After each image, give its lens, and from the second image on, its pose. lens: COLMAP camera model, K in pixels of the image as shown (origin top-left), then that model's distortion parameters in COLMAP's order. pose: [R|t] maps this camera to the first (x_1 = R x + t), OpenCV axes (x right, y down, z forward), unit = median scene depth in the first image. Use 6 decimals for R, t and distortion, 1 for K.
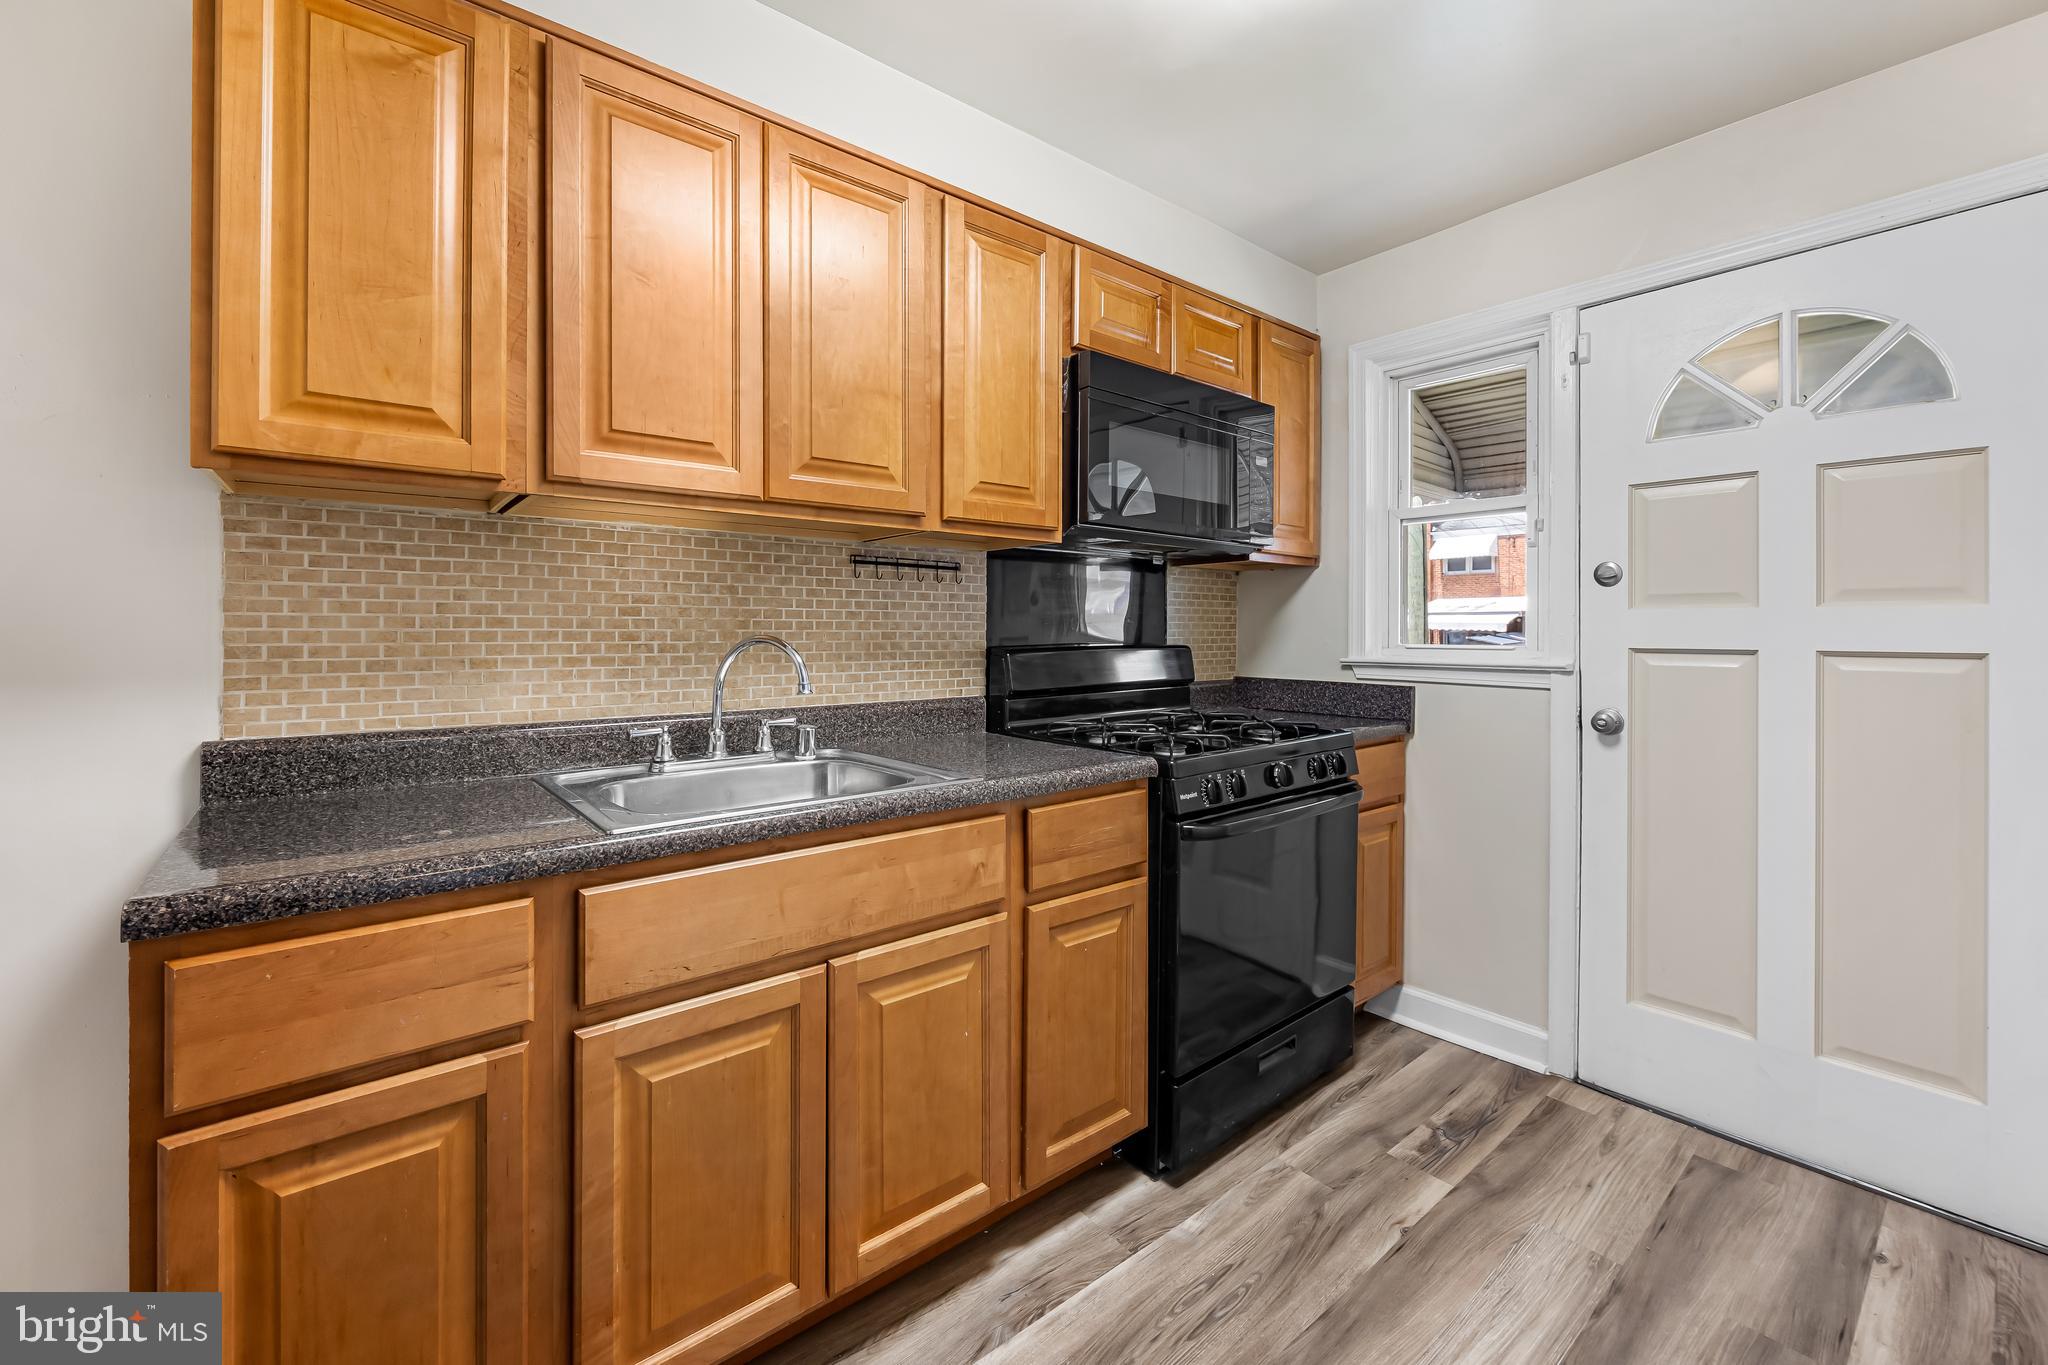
lens RADIAL K [[832.6, 0, 1030.0], [0, 832.6, 631.4], [0, 0, 1]] dist [-0.004795, 0.000136]
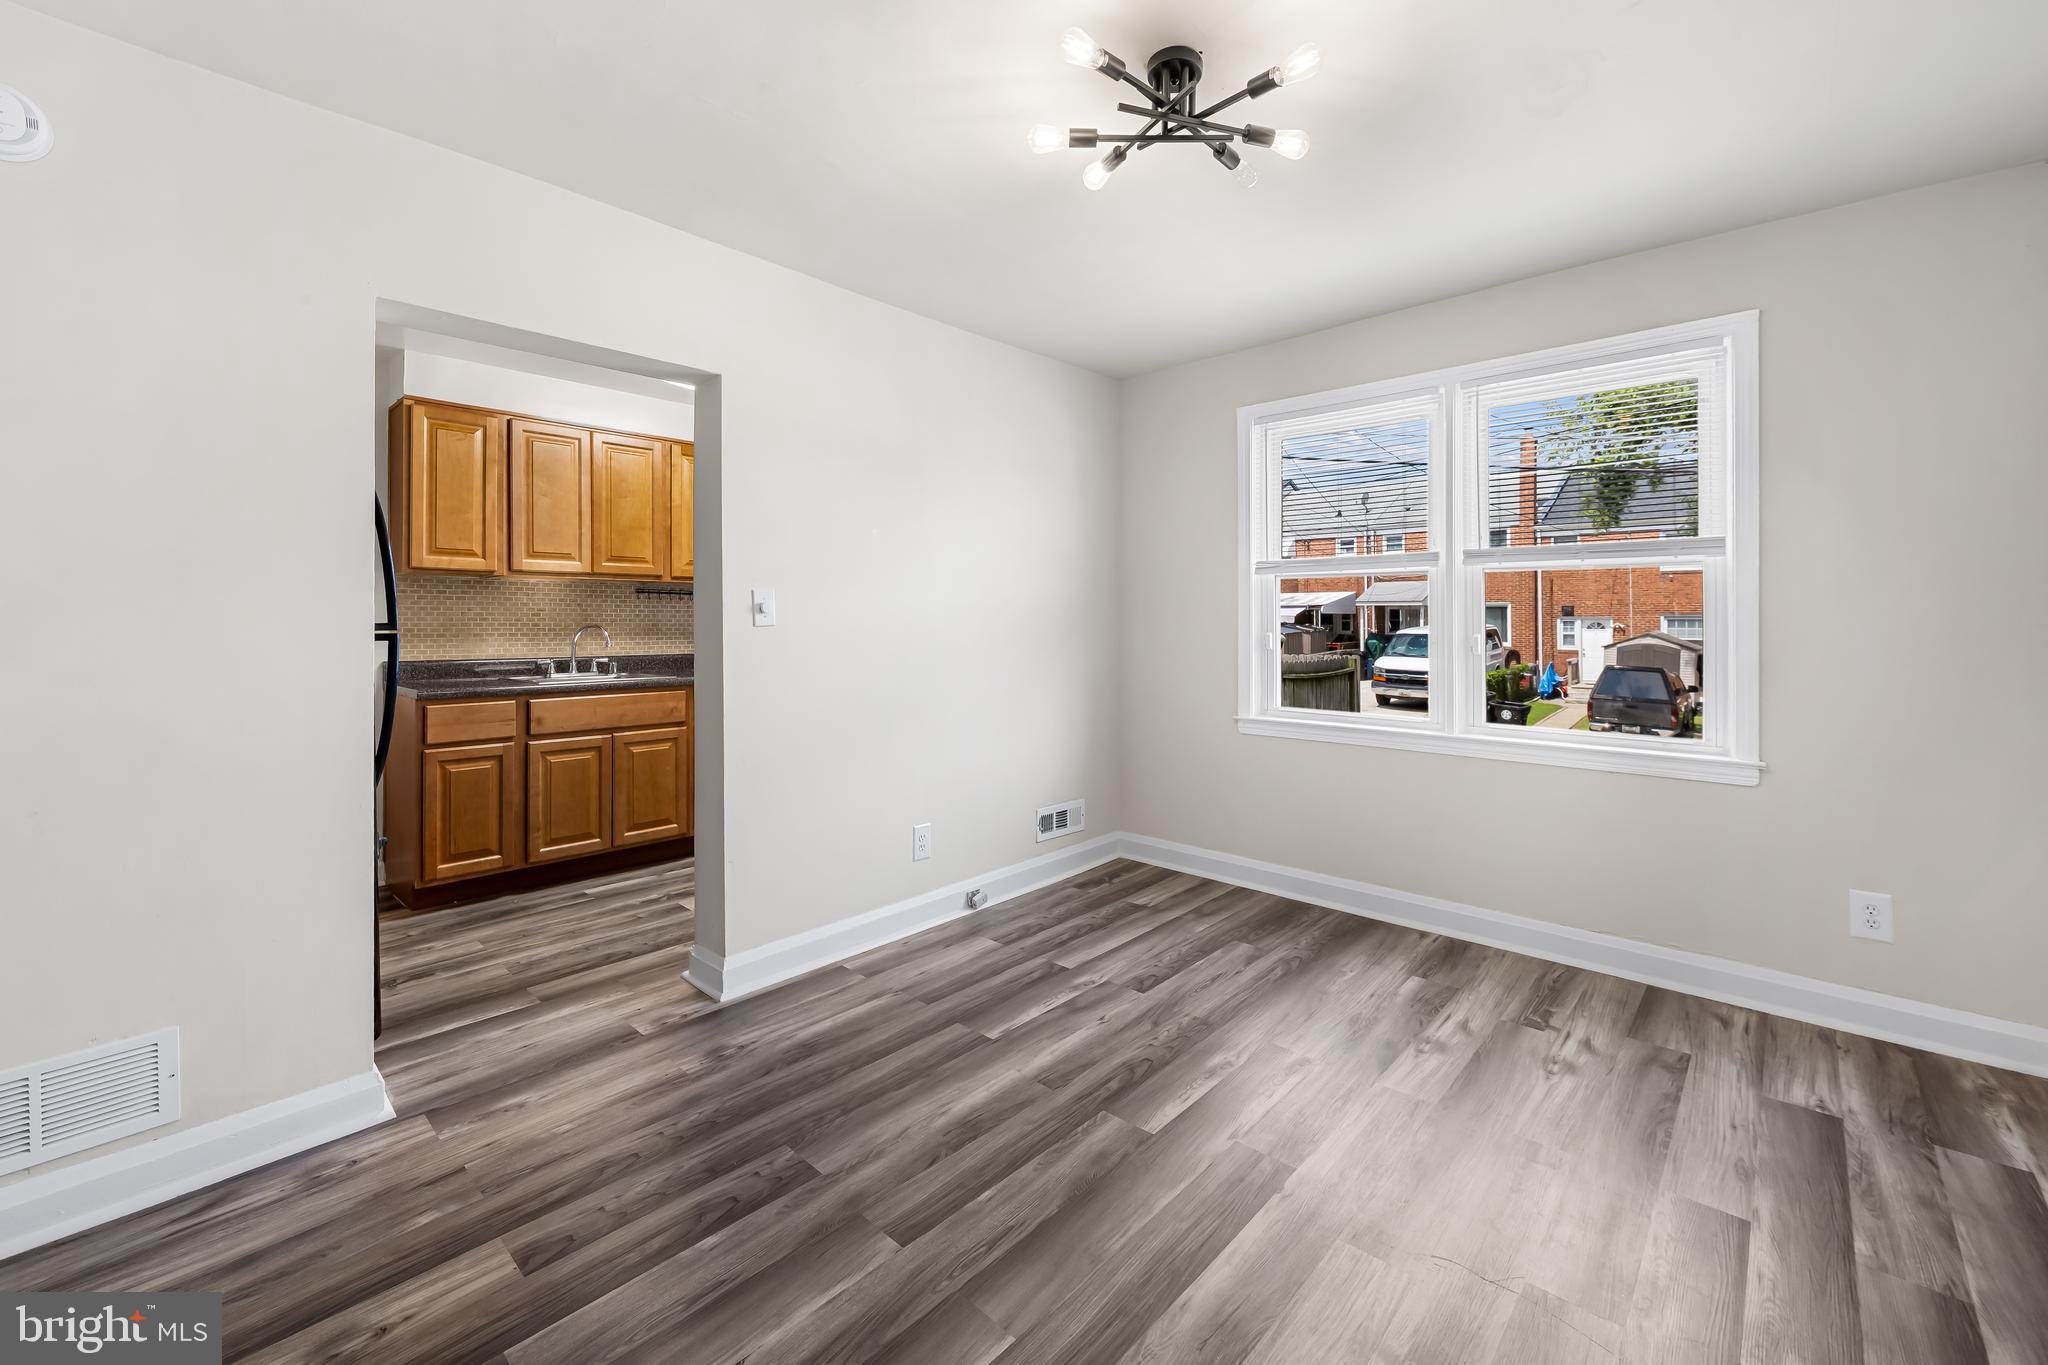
lens RADIAL K [[832.6, 0, 1024.4], [0, 832.6, 623.0], [0, 0, 1]] dist [-0.004795, 0.000136]
pose [[0.991247, -0.002208, 0.132005, 0.610264], [0.002591, 0.999993, -0.002733, 0.009419], [-0.131998, 0.003052, 0.991245, -1.583924]]
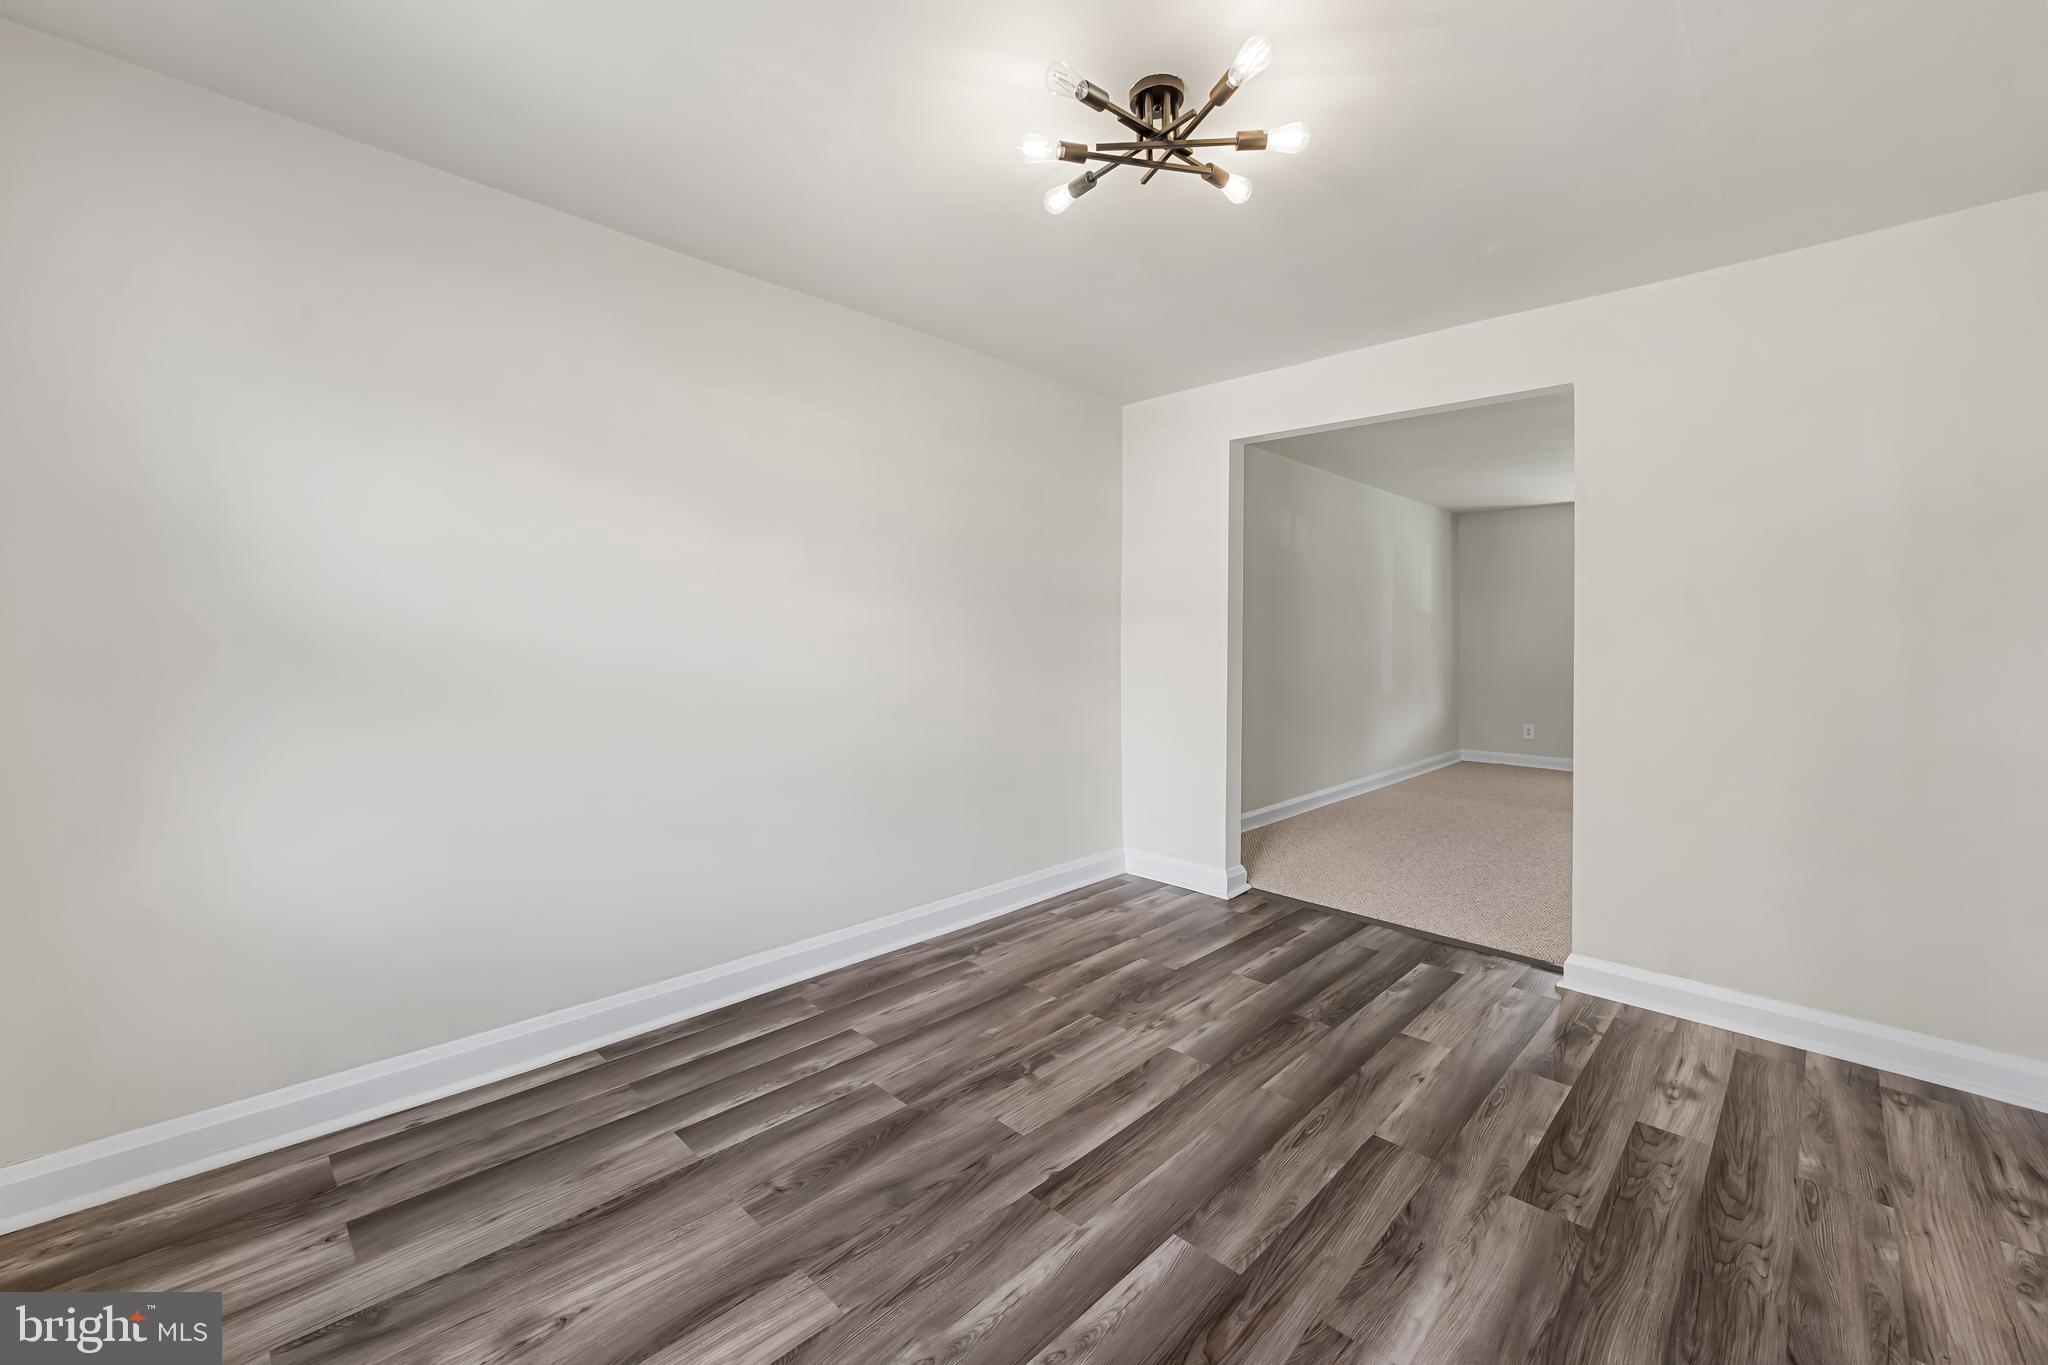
lens RADIAL K [[832.6, 0, 1017.3], [0, 832.6, 628.7], [0, 0, 1]] dist [-0.004795, 0.000136]
pose [[-0.994638, -0.011981, -0.102726, 1.208937], [-0.011561, 0.999922, -0.004679, 0.002260], [0.102774, -0.003466, -0.994699, 0.417976]]
